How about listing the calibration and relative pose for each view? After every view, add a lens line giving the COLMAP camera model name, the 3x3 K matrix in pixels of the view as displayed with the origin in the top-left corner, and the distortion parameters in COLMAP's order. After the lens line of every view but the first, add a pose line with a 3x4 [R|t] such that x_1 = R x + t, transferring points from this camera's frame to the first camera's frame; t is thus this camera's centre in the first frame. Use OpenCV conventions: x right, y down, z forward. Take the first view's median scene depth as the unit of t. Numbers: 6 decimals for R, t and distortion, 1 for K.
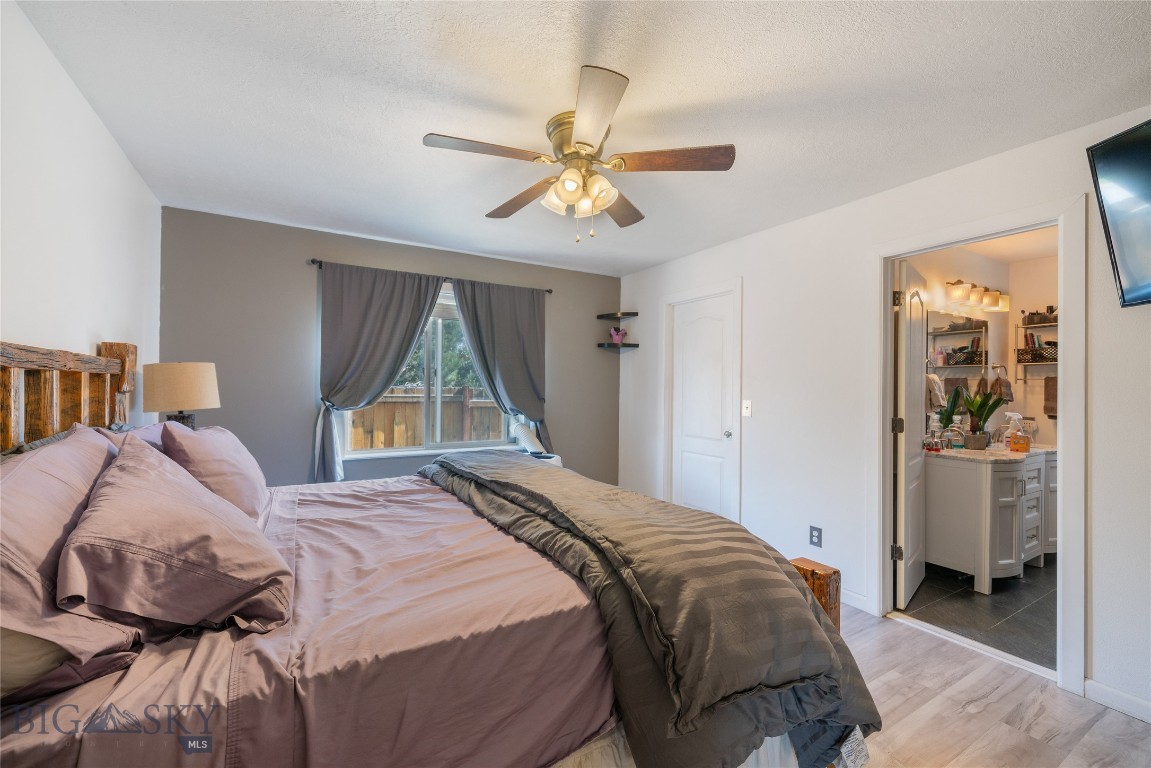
lens RADIAL K [[472.0, 0, 575.5], [0, 472.0, 384.0], [0, 0, 1]] dist [0.000348, -0.000043]
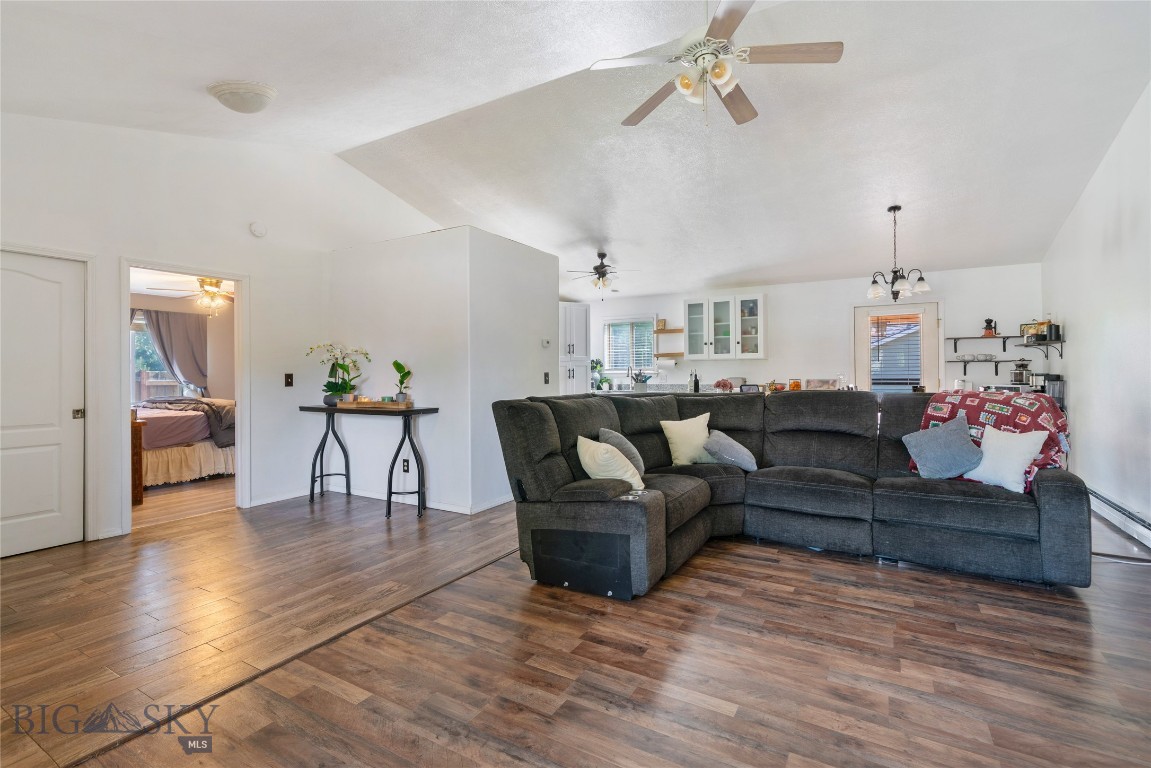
lens RADIAL K [[494.3, 0, 575.9], [0, 494.3, 364.7], [0, 0, 1]] dist [0.001135, 0.000148]
pose [[0.863200, -0.007407, 0.504808, 0.211277], [0.008997, 0.999959, -0.000711, 0.002243], [-0.504782, 0.005155, 0.863231, -1.460994]]
